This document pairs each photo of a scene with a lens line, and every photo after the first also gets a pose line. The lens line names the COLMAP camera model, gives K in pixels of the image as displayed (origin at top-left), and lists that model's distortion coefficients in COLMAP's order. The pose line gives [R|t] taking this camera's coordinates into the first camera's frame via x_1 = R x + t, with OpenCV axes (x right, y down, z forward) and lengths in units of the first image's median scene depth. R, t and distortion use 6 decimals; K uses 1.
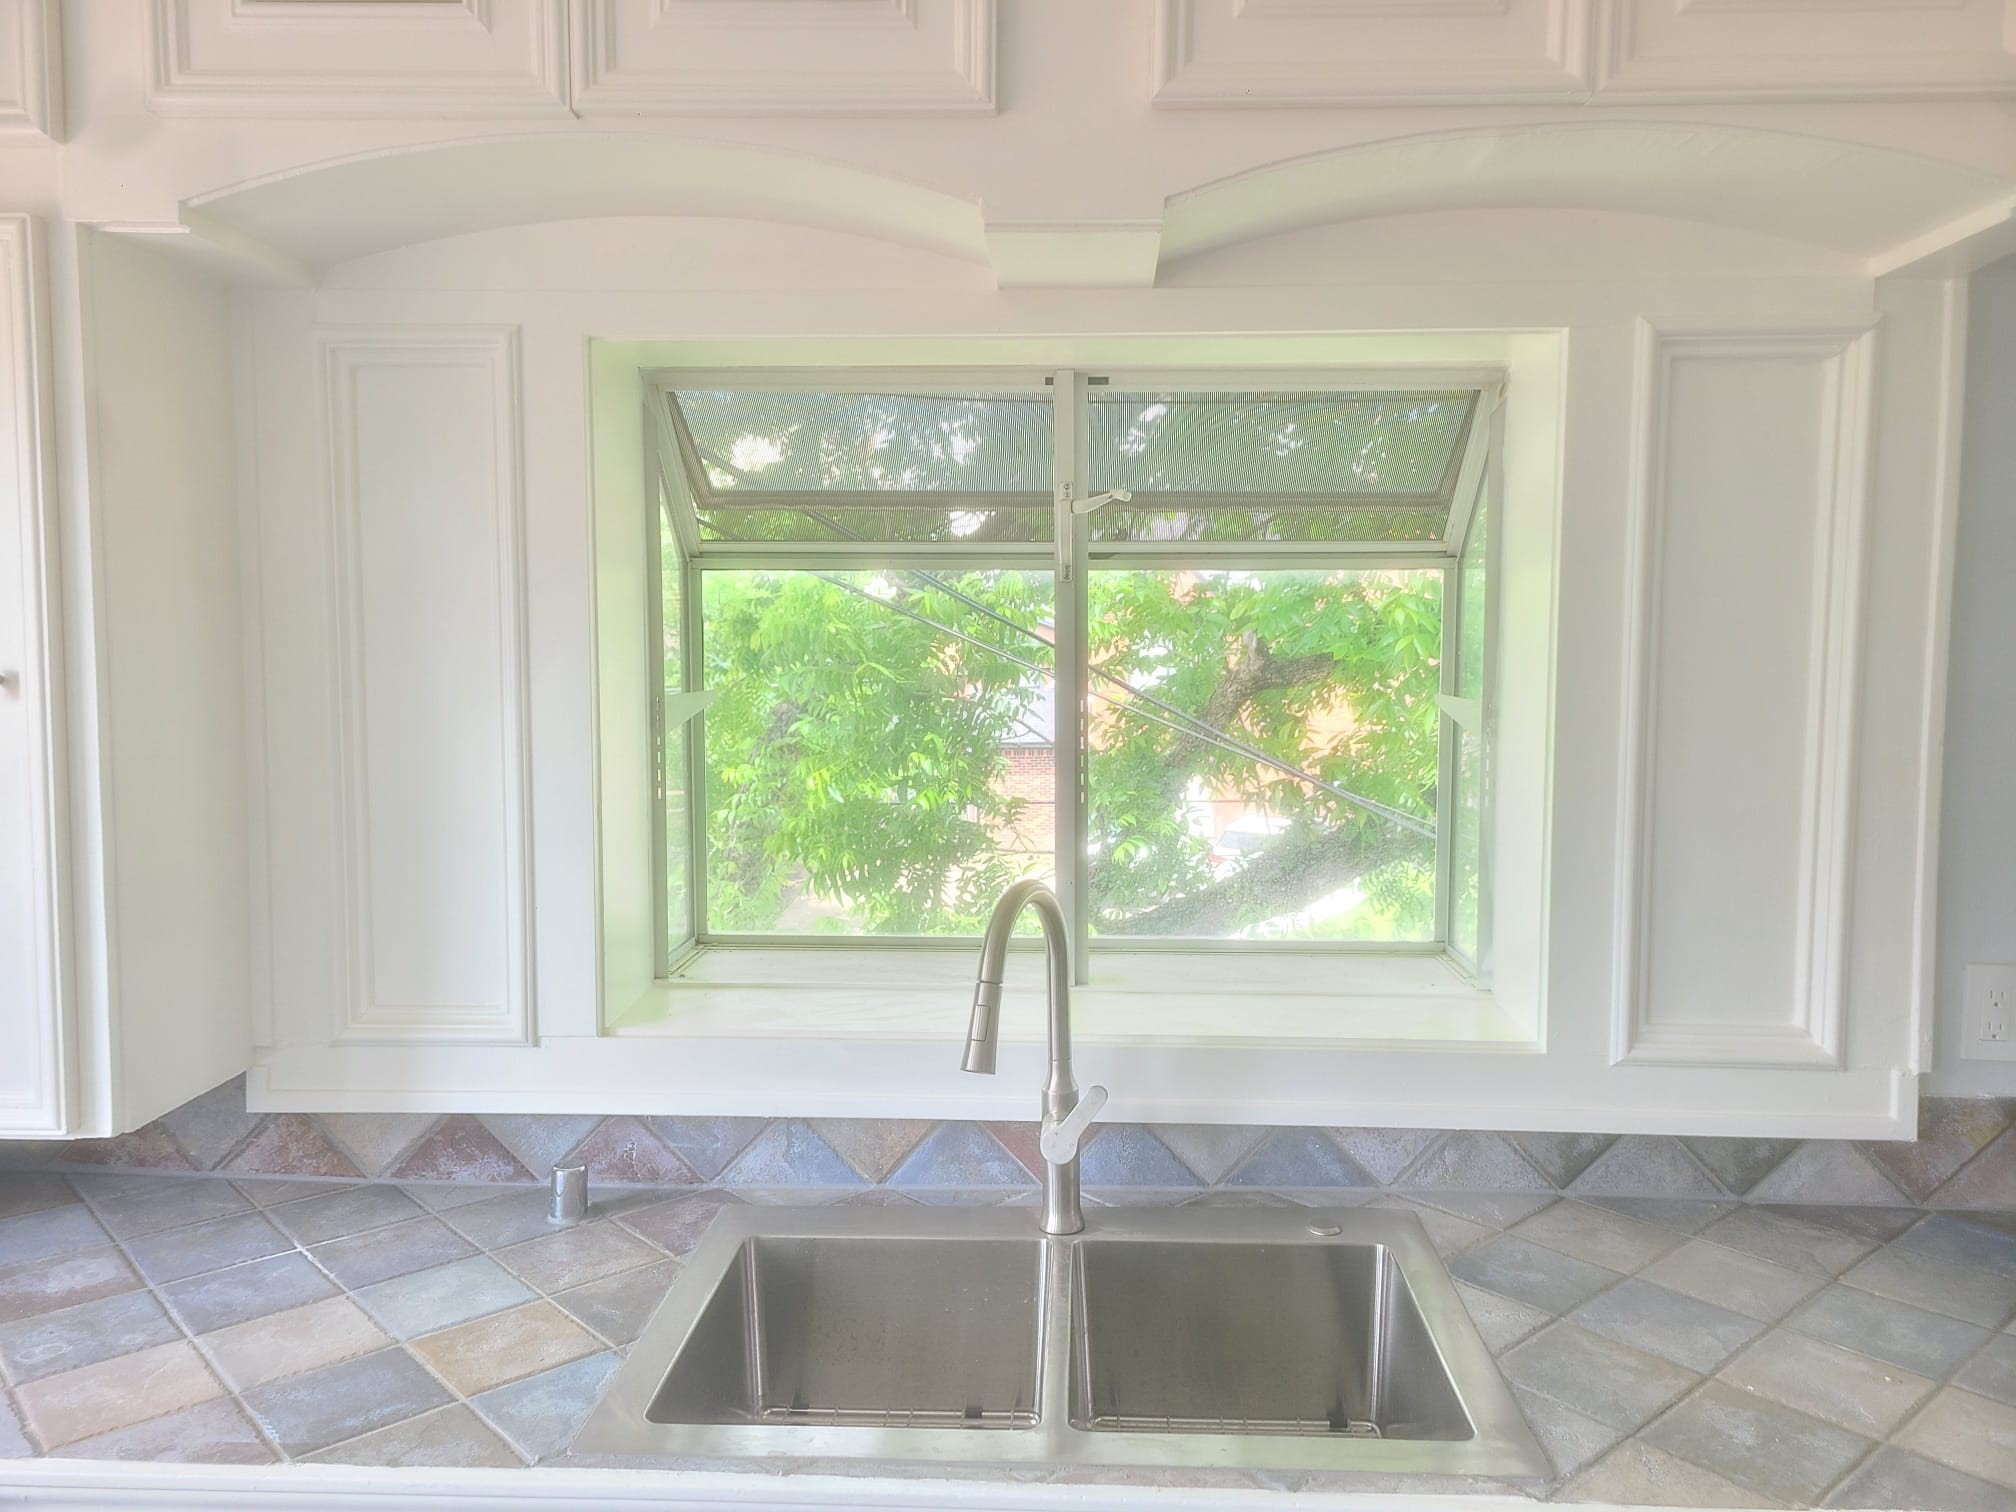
lens RADIAL K [[1521.8, 0, 1028.1], [0, 1521.8, 735.8], [0, 0, 1]] dist [0.050130, -0.030667]
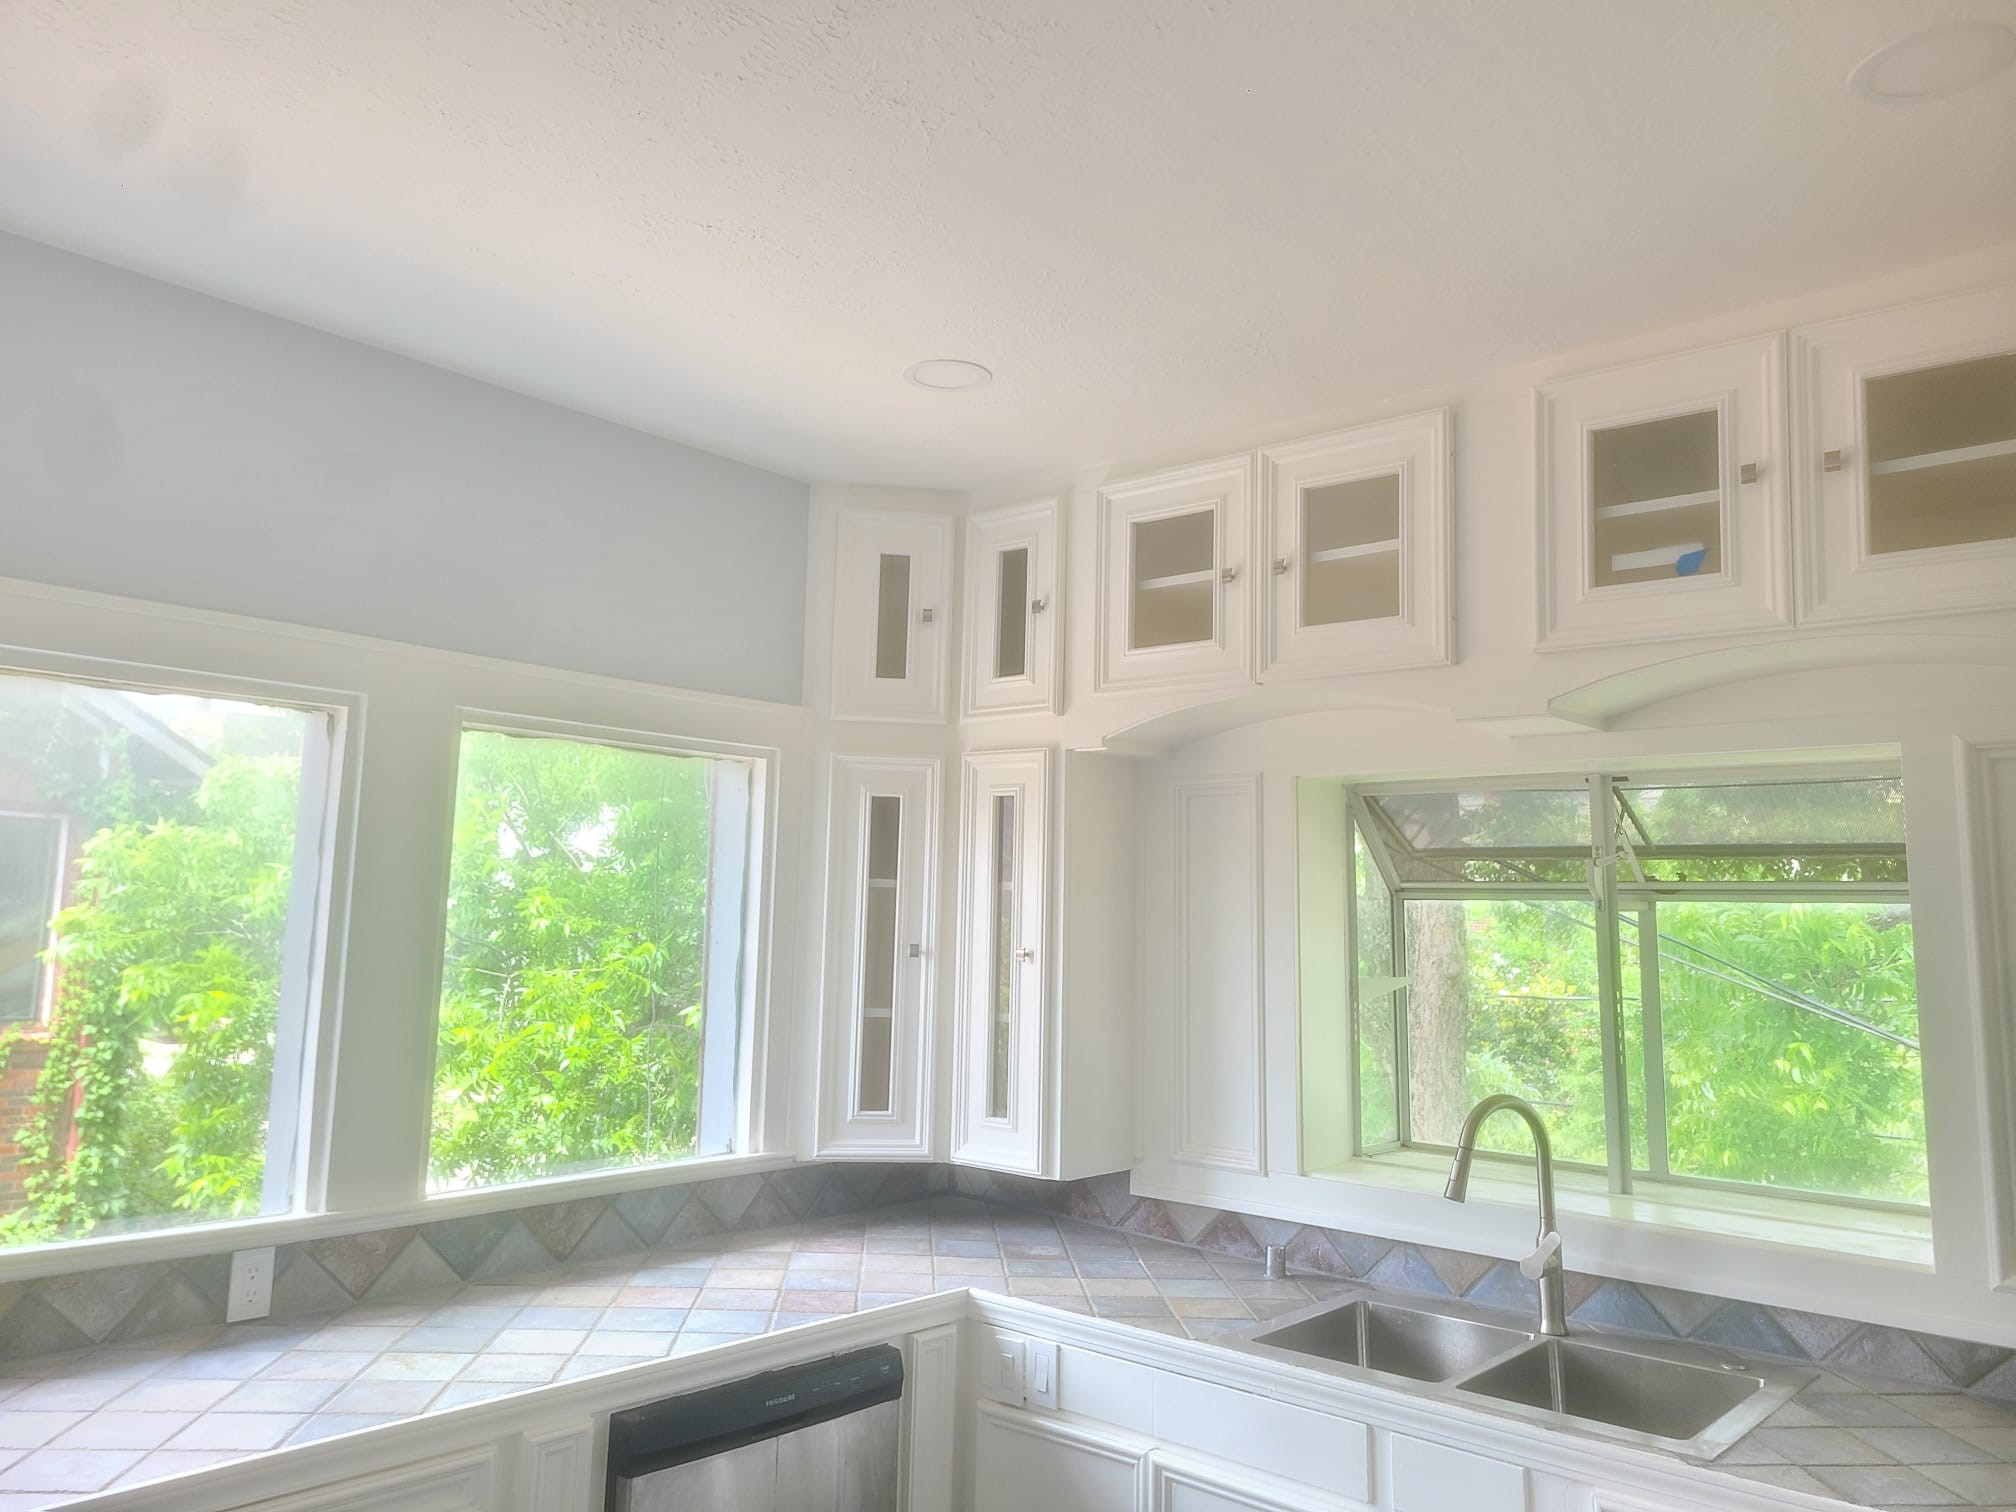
lens RADIAL K [[1521.8, 0, 990.7], [0, 1521.8, 729.1], [0, 0, 1]] dist [0.050130, -0.030667]
pose [[0.772593, -0.066242, -0.631436, 0.575331], [-0.061982, 0.981922, -0.178849, 0.033731], [0.631869, 0.177316, 0.754520, -0.609201]]
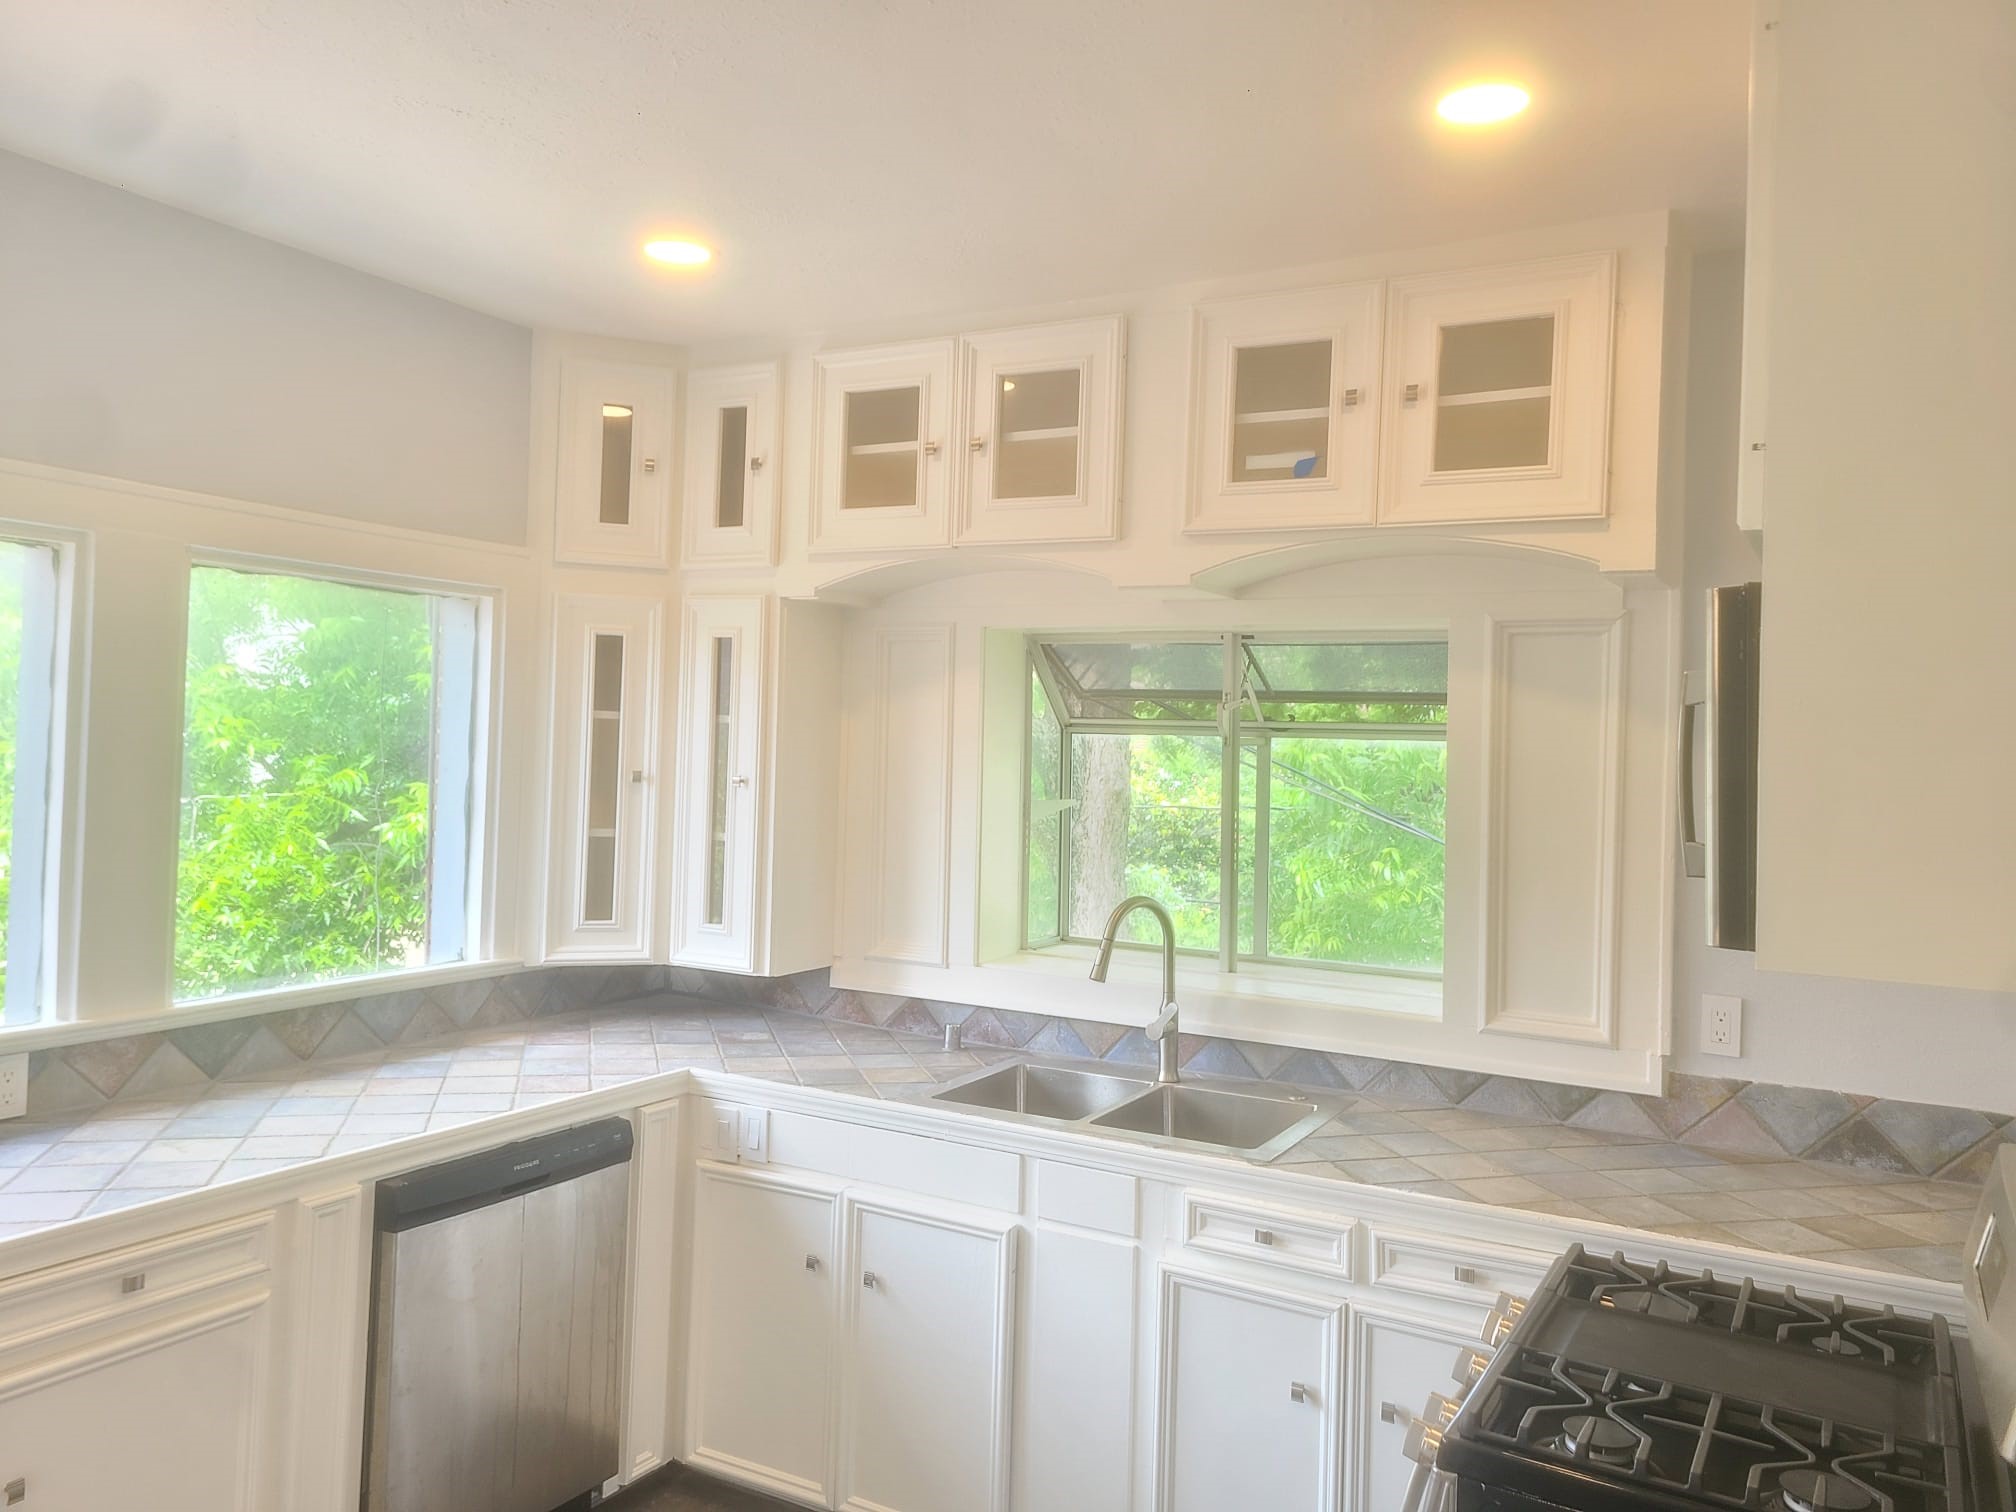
lens RADIAL K [[1521.8, 0, 1013.9], [0, 1521.8, 729.8], [0, 0, 1]] dist [0.050130, -0.030667]
pose [[0.891083, 0.019067, -0.453439, 0.679923], [-0.057099, 0.995888, -0.070332, 0.024308], [0.450233, 0.088563, 0.888508, -0.802946]]
